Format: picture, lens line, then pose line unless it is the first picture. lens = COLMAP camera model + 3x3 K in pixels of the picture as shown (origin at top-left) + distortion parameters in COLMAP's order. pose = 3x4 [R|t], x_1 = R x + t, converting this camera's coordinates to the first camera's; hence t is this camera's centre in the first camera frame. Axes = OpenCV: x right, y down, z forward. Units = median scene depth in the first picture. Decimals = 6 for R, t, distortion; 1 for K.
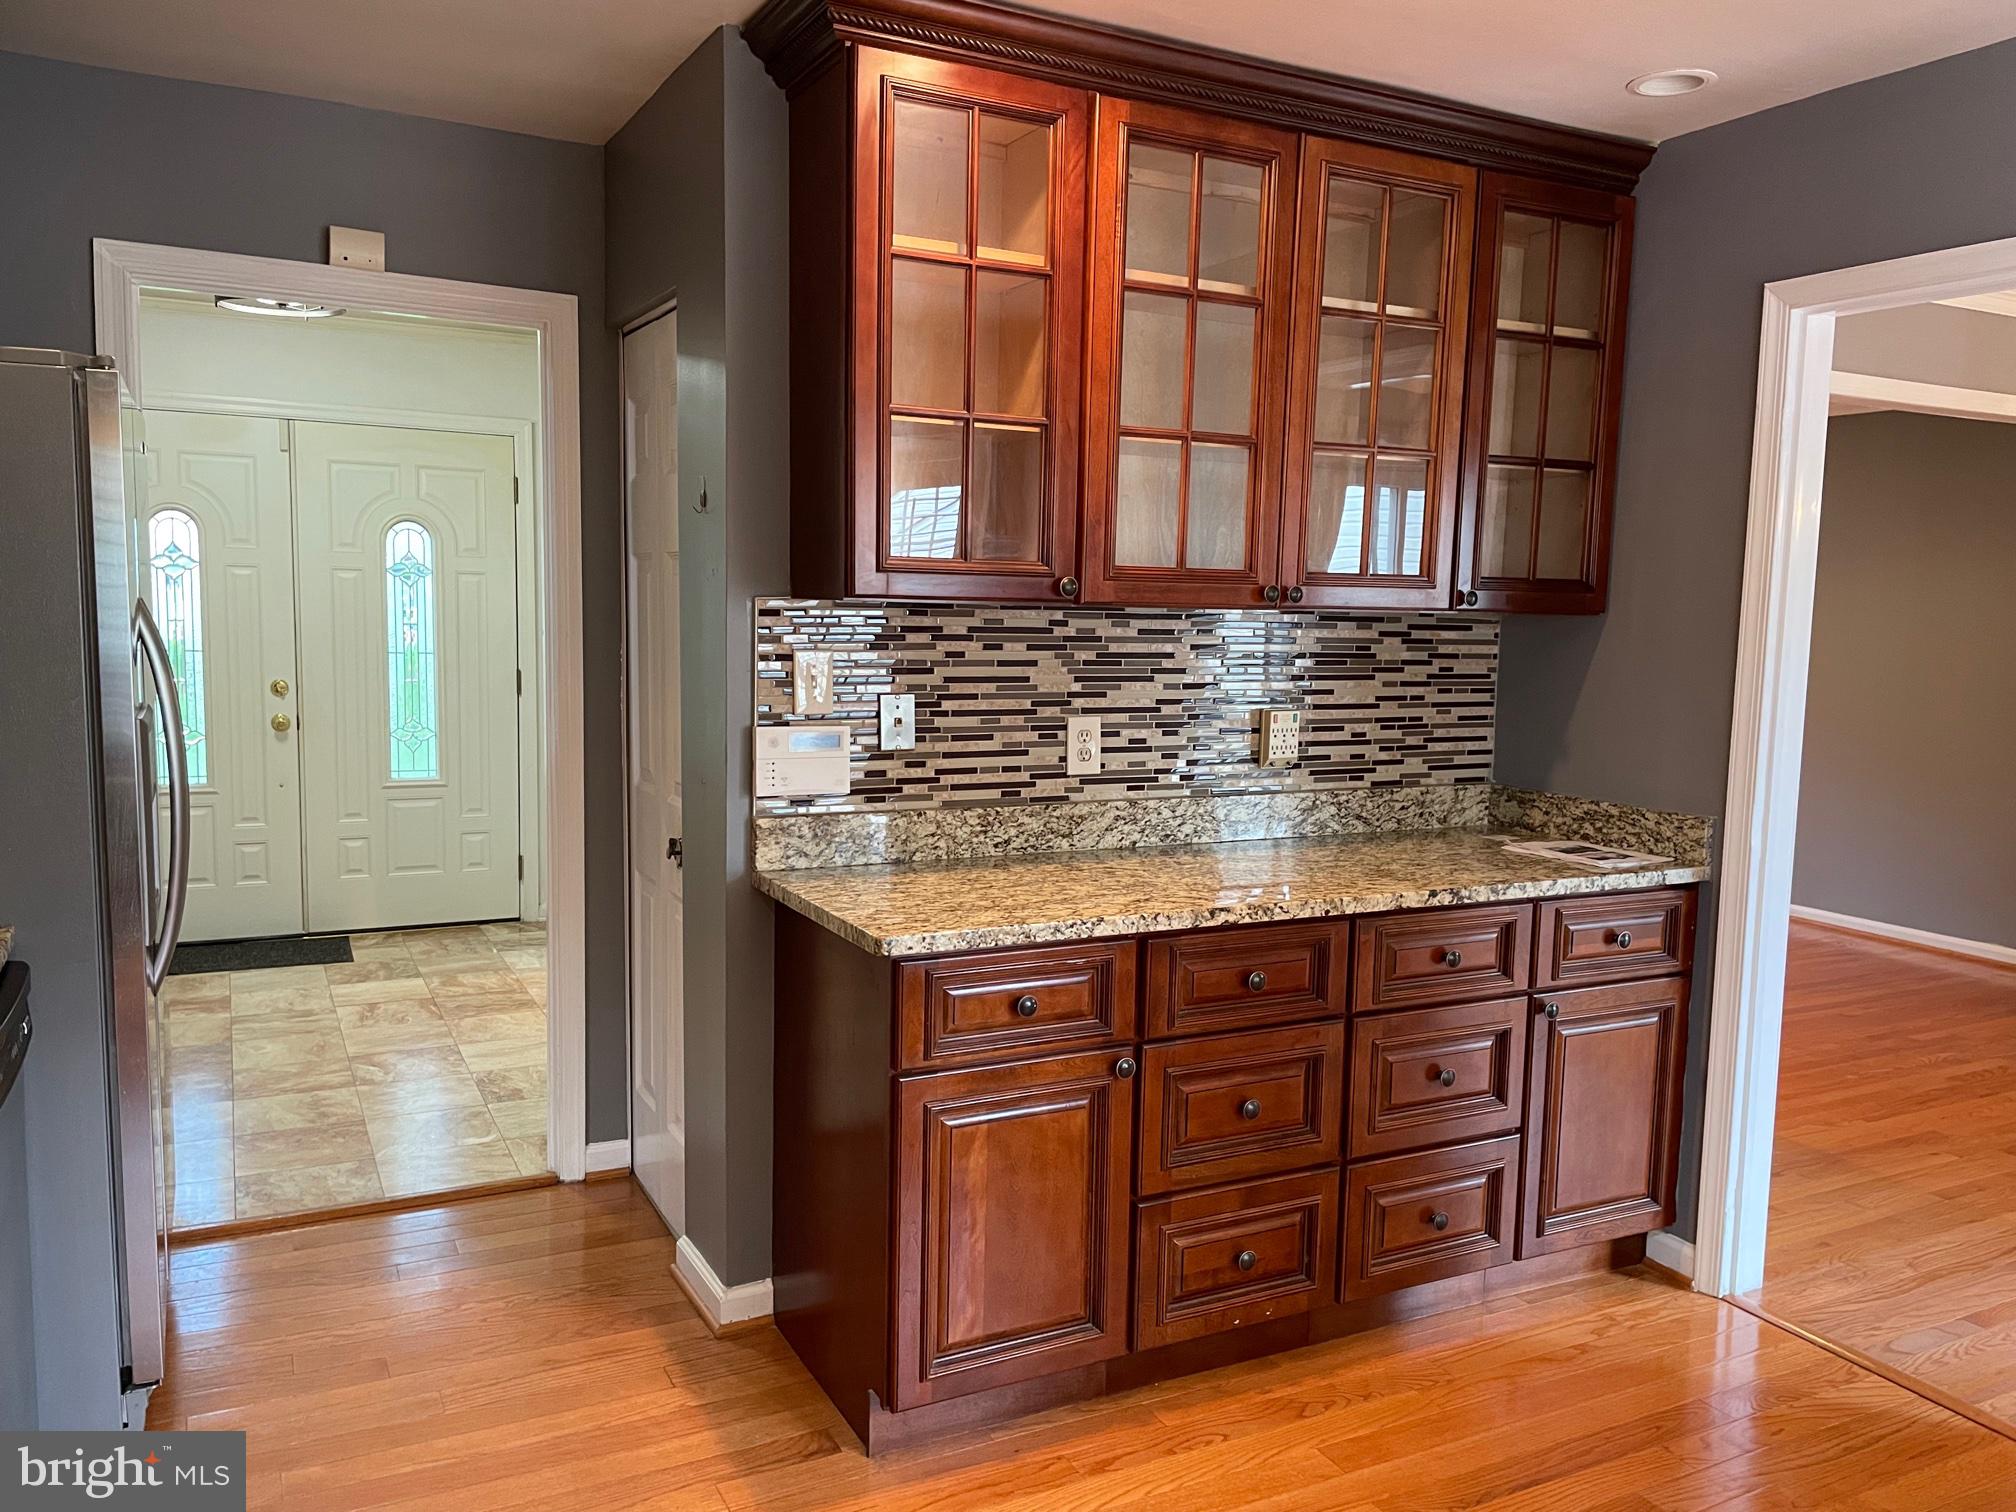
lens RADIAL K [[1533.3, 0, 1001.2], [0, 1533.3, 767.9], [0, 0, 1]] dist [0.086652, -0.119031]
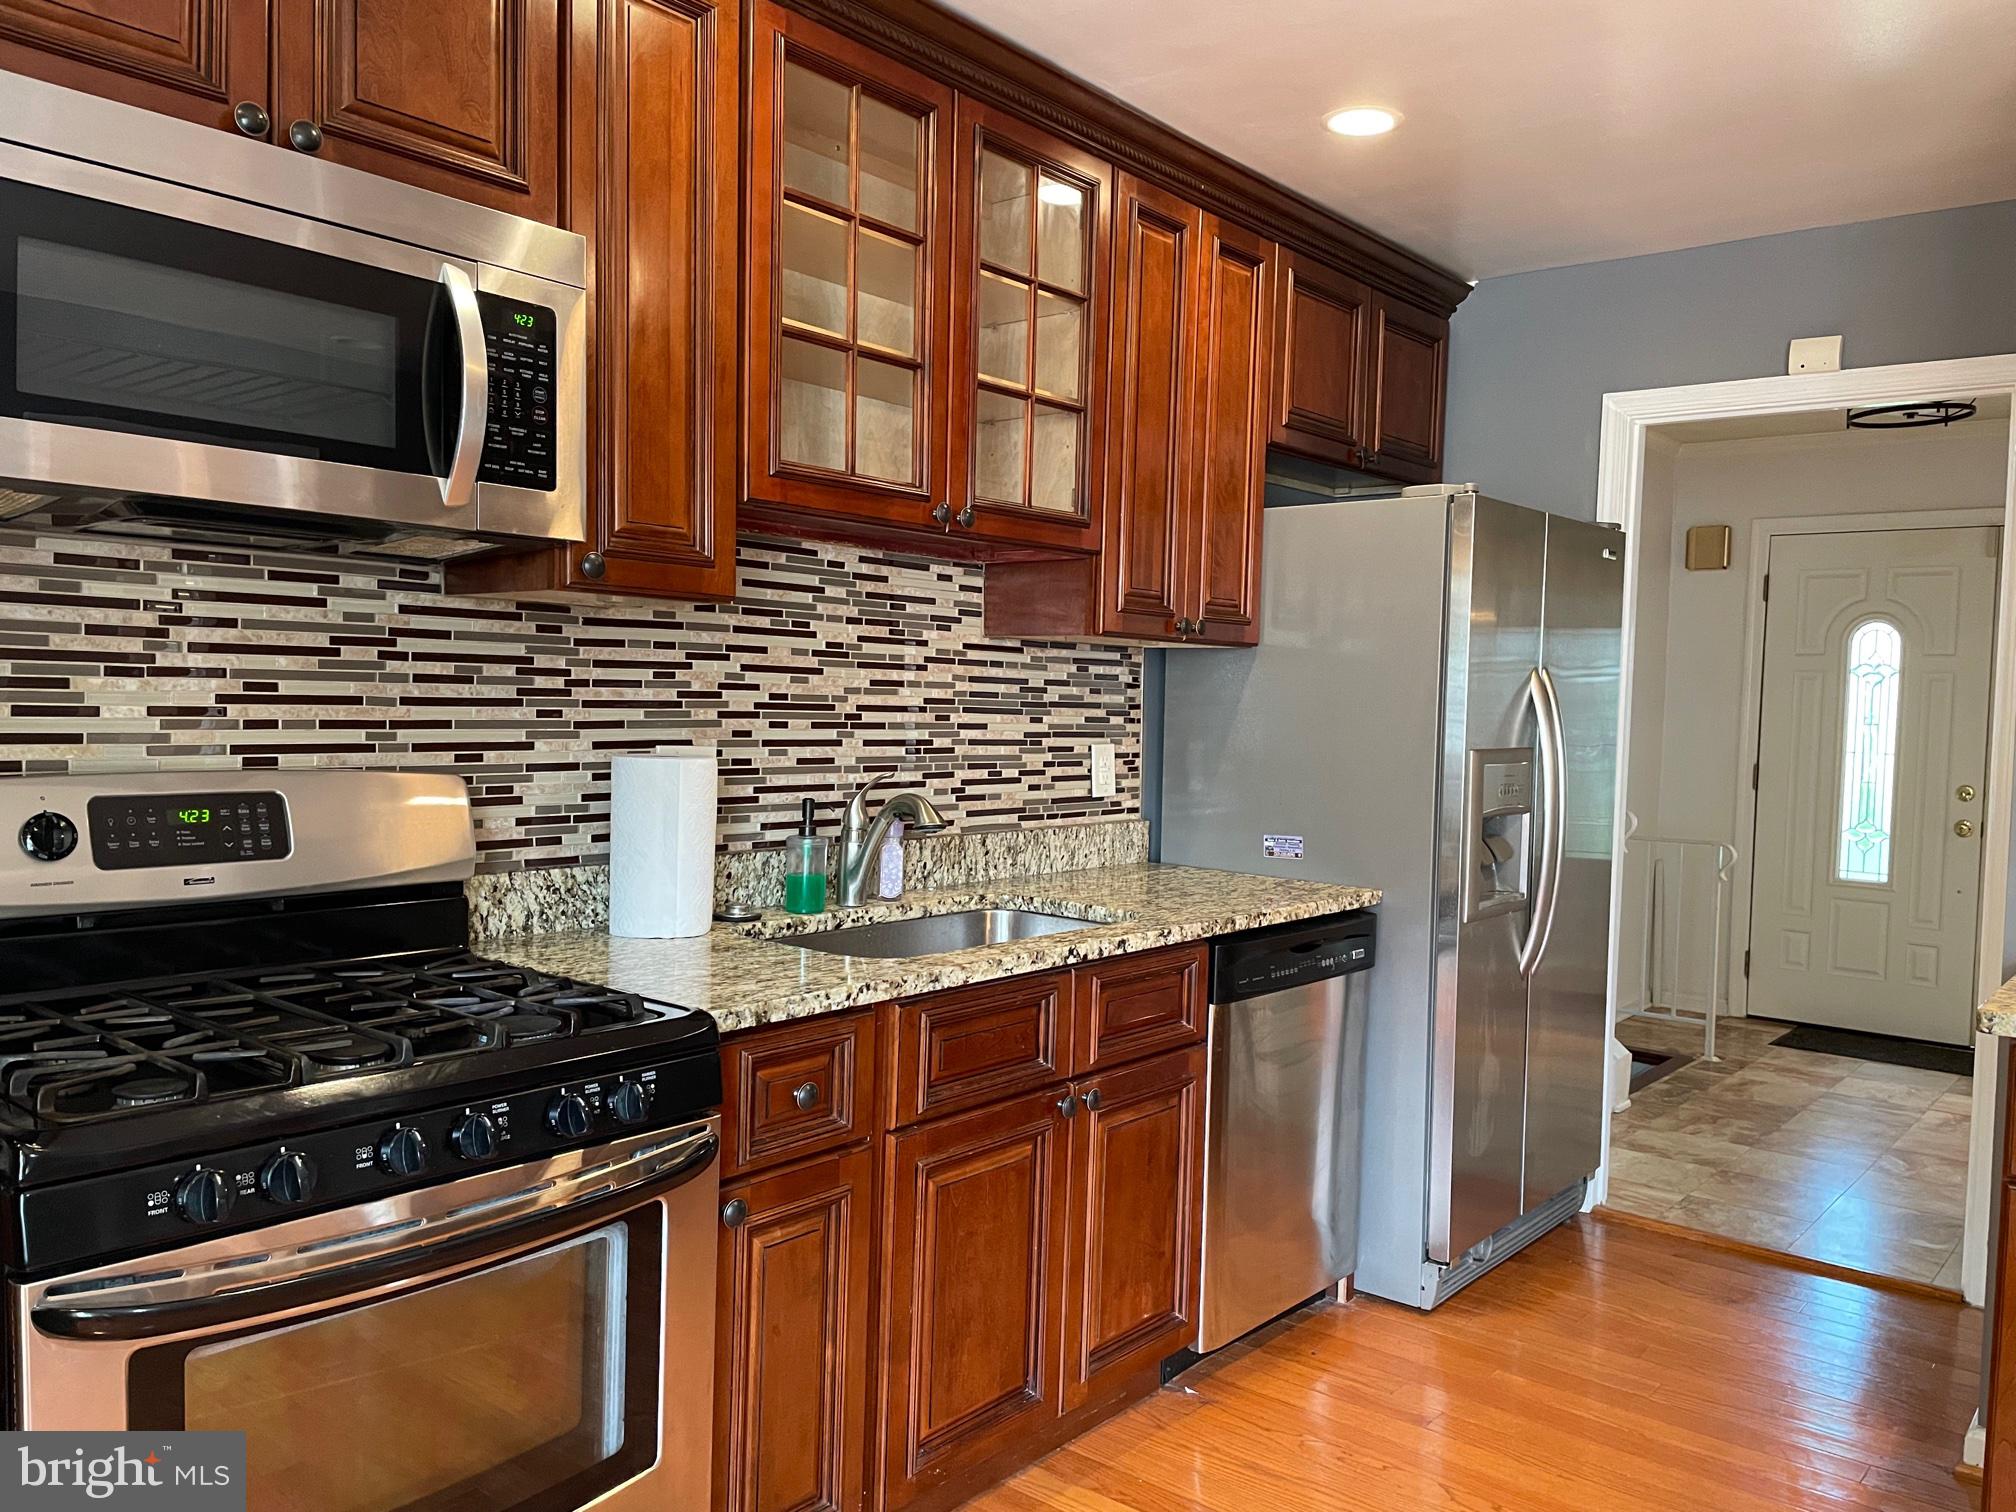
lens RADIAL K [[1519.2, 0, 1024.8], [0, 1519.2, 768.4], [0, 0, 1]] dist [0.117996, -0.165929]
pose [[0.387119, 0.029361, -0.921562, 0.422439], [-0.118275, 0.992817, -0.018052, 0.043326], [0.914412, 0.115986, 0.387811, 0.118096]]
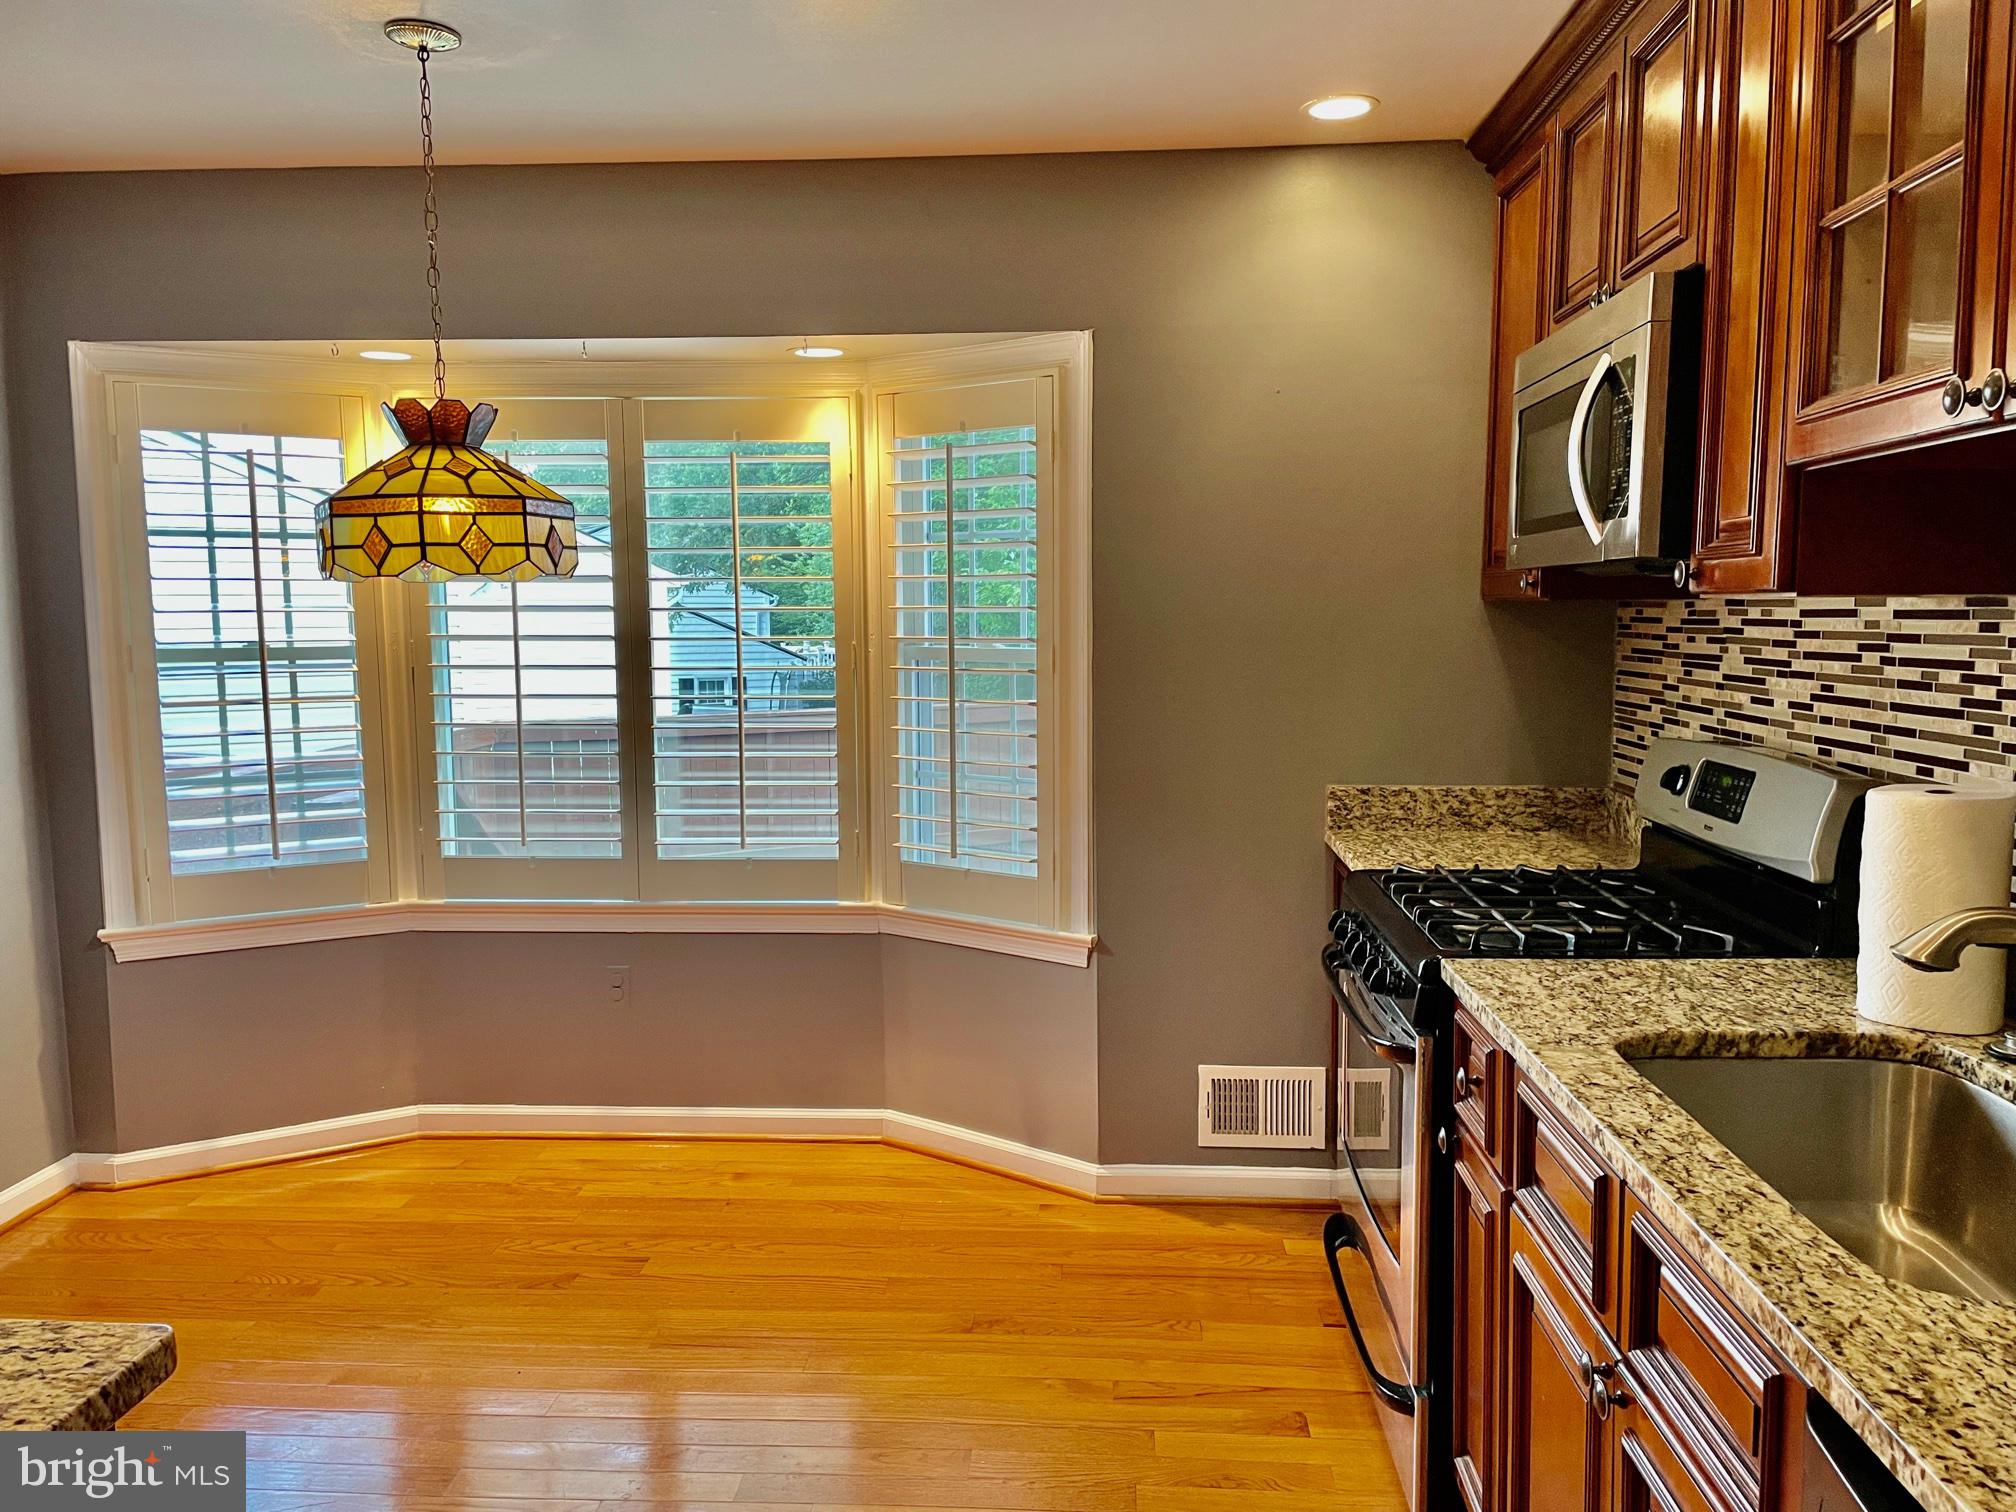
lens RADIAL K [[1522.3, 0, 1018.0], [0, 1522.3, 768.3], [0, 0, 1]] dist [0.109348, -0.127808]
pose [[-0.856983, -0.070491, 0.510500, -0.419783], [0.043530, 0.977159, 0.208003, -0.114886], [-0.513502, 0.200477, -0.834341, 0.991951]]
